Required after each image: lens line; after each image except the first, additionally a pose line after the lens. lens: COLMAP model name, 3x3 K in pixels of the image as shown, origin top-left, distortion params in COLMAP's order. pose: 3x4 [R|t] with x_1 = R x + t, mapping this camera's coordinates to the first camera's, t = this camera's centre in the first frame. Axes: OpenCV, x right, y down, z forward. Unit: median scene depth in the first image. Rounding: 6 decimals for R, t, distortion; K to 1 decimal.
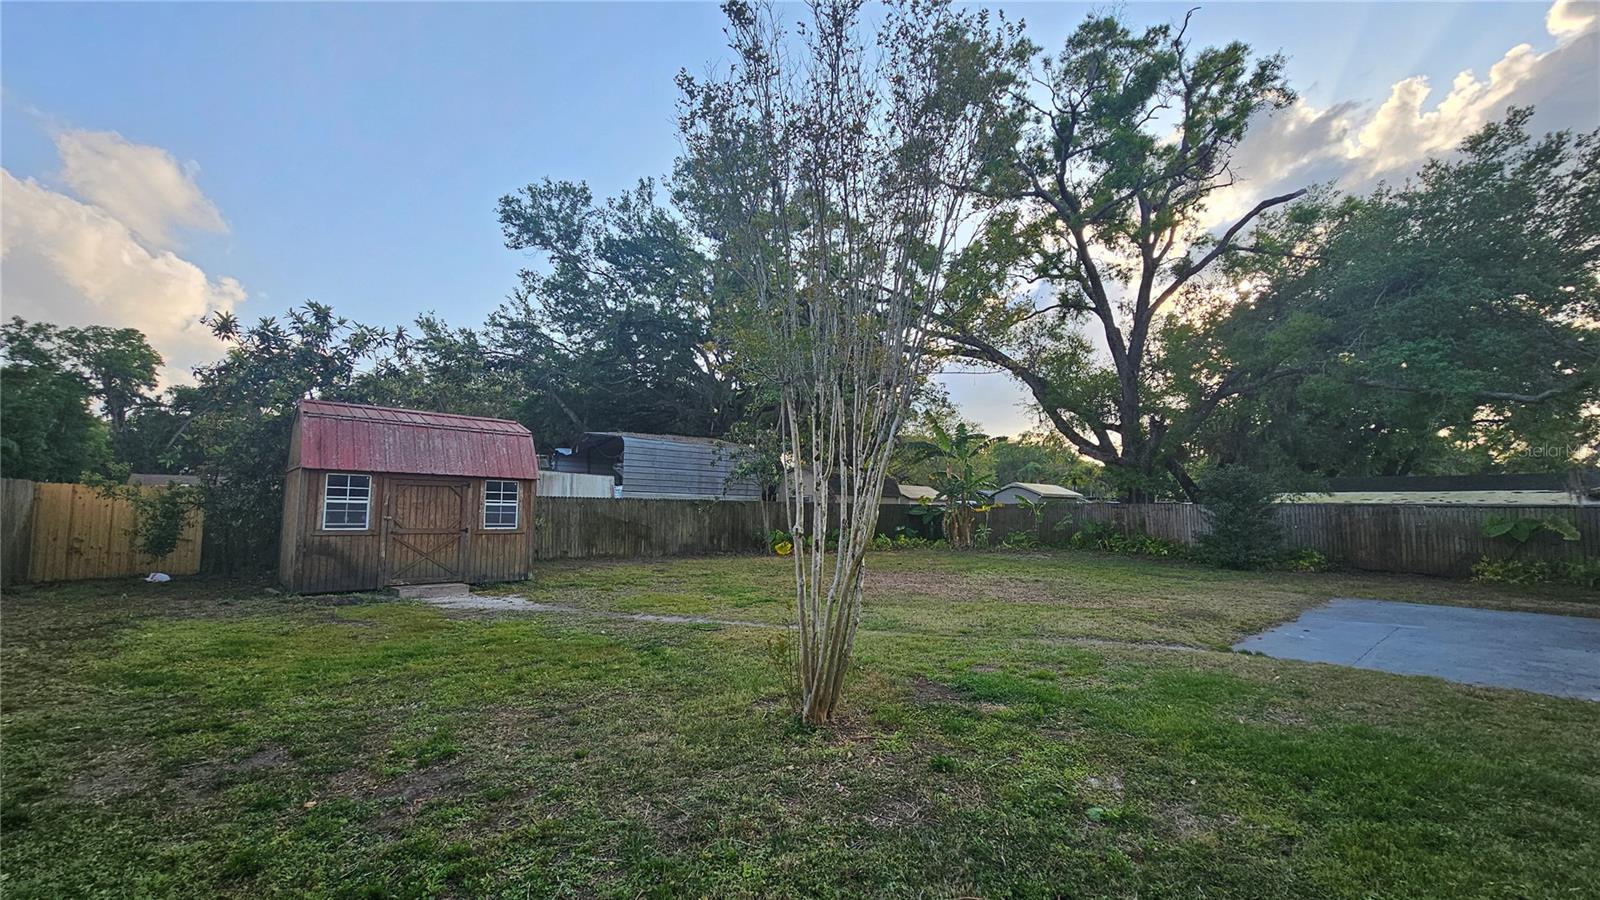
lens RADIAL K [[650.7, 0, 797.7], [0, 650.7, 459.0], [0, 0, 1]] dist [-0.000519, -0.000264]
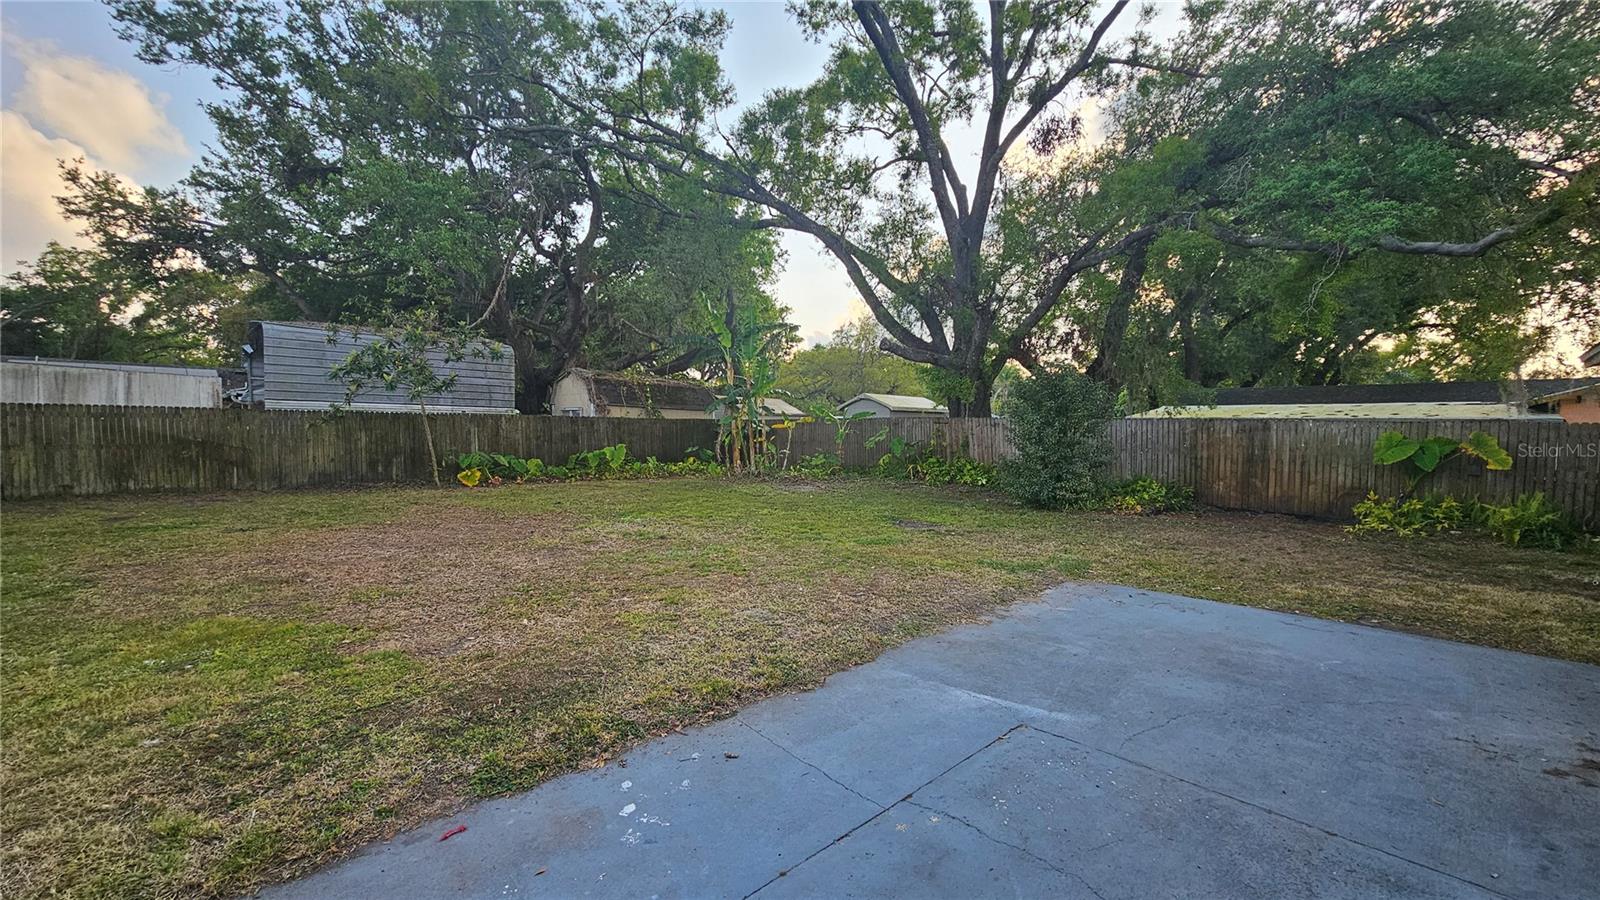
lens RADIAL K [[650.7, 0, 797.7], [0, 650.7, 459.0], [0, 0, 1]] dist [-0.000519, -0.000264]
pose [[0.999073, -0.001090, 0.043035, 0.339681], [-0.004263, 0.992261, 0.124093, 0.026203], [-0.042837, -0.124162, 0.991337, 0.283455]]
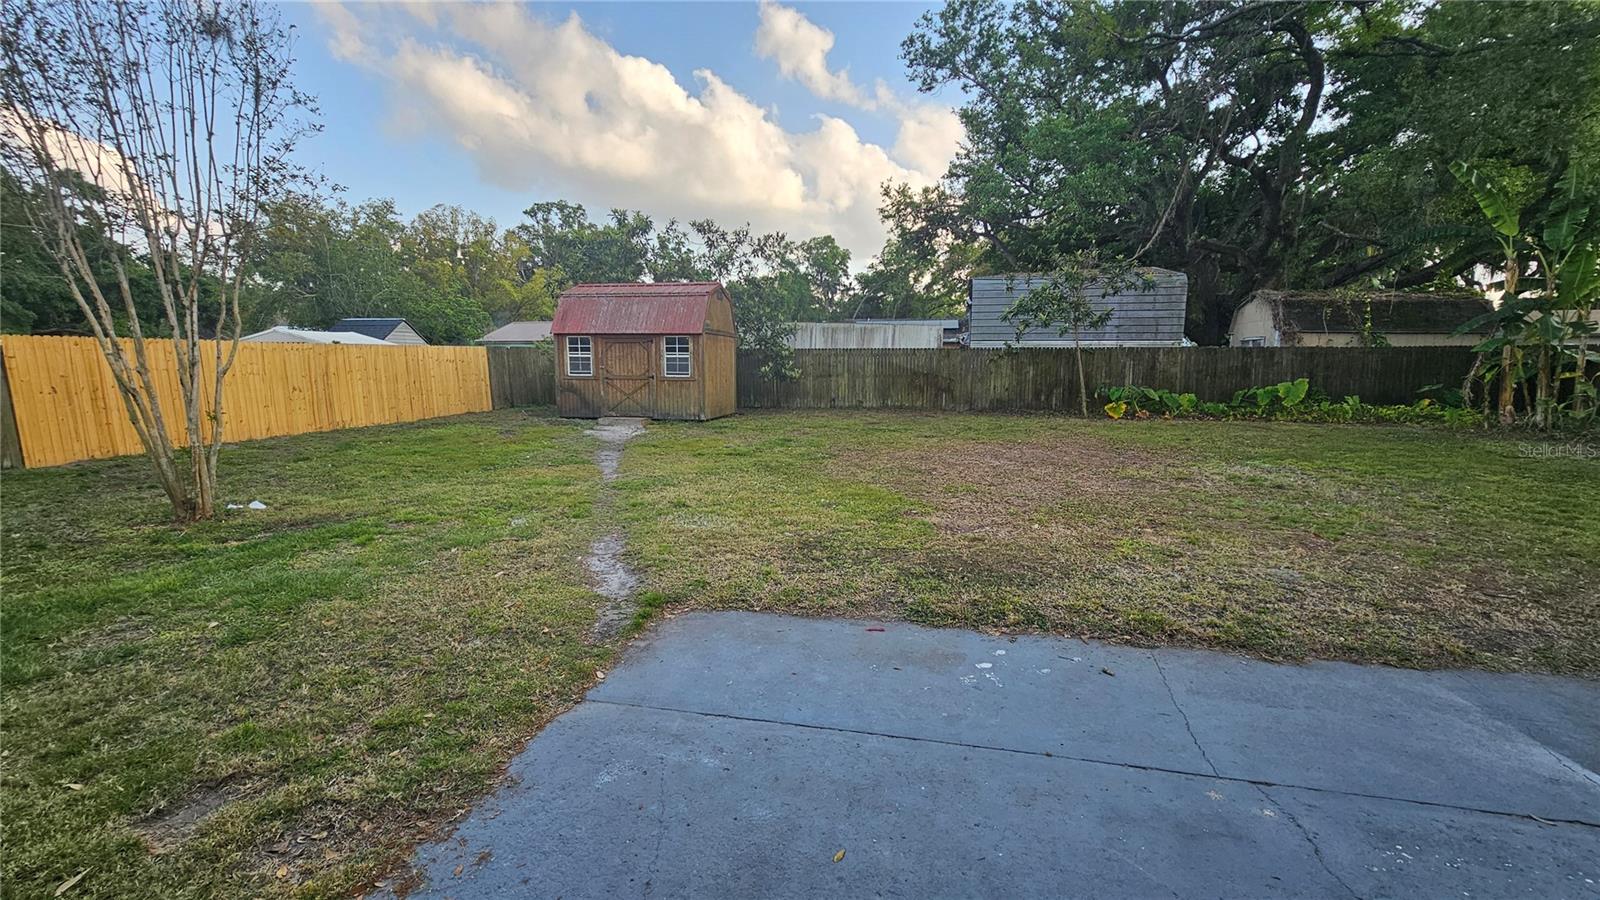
lens RADIAL K [[650.7, 0, 797.7], [0, 650.7, 459.0], [0, 0, 1]] dist [-0.000519, -0.000264]
pose [[0.582656, 0.109481, -0.805311, 0.406824], [0.069861, 0.980471, 0.183840, 0.031192], [0.809710, -0.163375, 0.563629, 0.288331]]
